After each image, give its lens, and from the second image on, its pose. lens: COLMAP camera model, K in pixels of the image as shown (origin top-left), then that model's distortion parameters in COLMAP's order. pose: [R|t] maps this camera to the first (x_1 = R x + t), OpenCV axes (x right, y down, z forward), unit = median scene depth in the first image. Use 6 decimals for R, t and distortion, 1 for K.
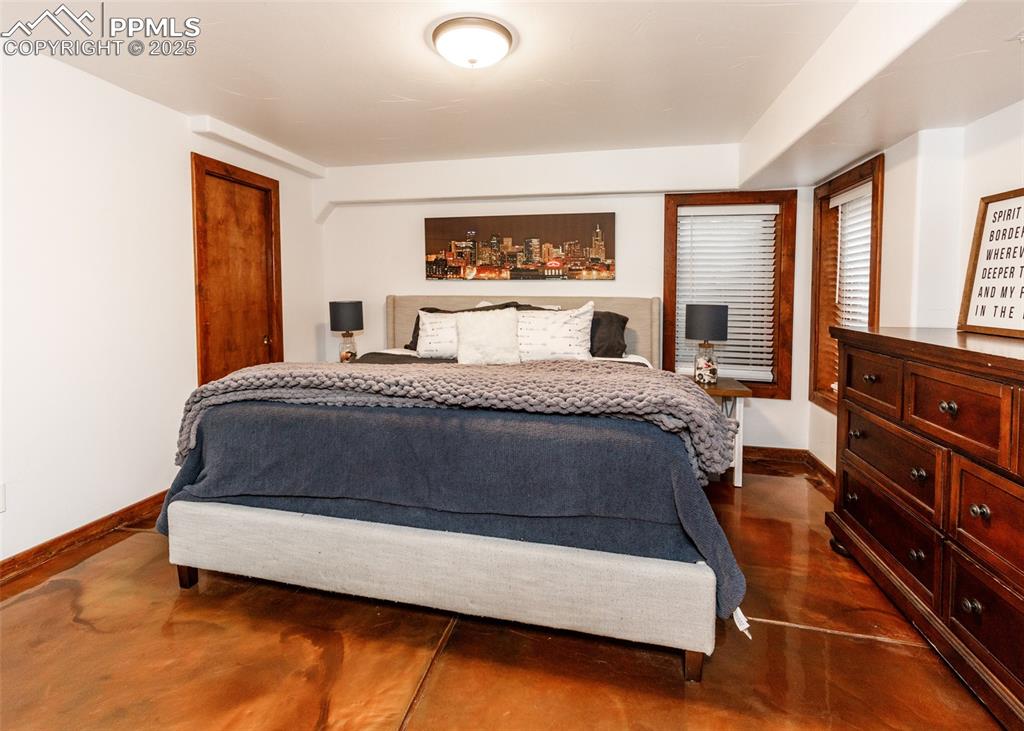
lens RADIAL K [[472.8, 0, 512.0], [0, 472.8, 365.5], [0, 0, 1]] dist [0.011293, -0.000092]
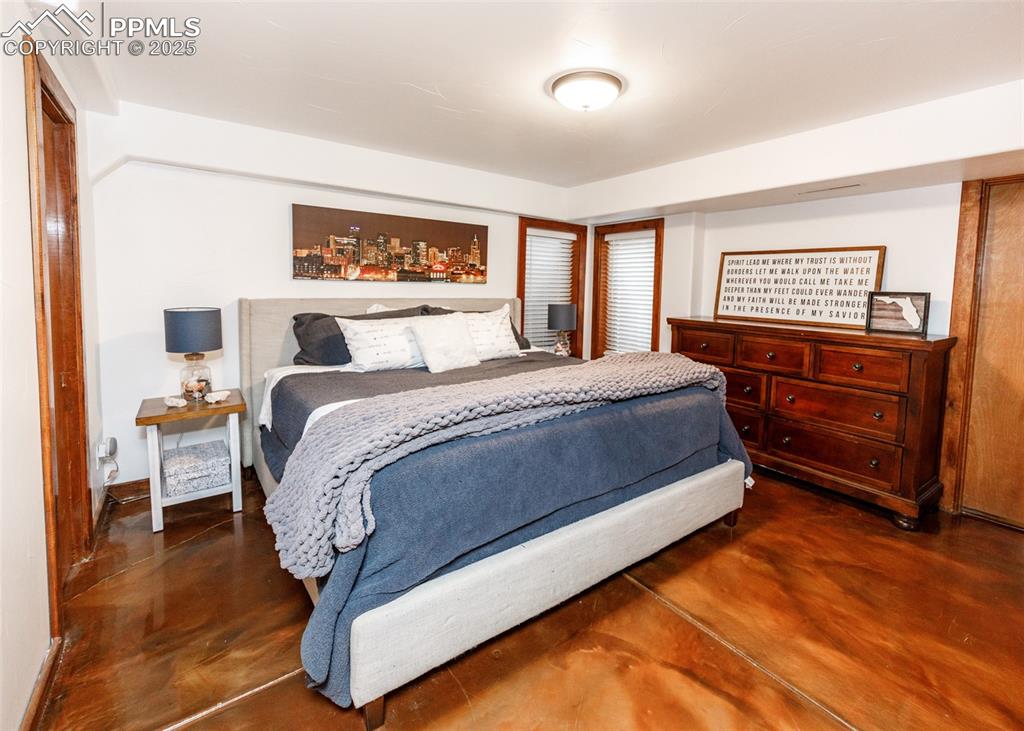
lens RADIAL K [[442.9, 0, 512.0], [0, 442.9, 365.5], [0, 0, 1]] dist [0.002290, 0.000063]
pose [[0.657333, -0.127947, 0.742660, -0.569404], [0.100665, 0.991558, 0.081729, -0.061967], [-0.746847, 0.021037, 0.664663, 0.225258]]
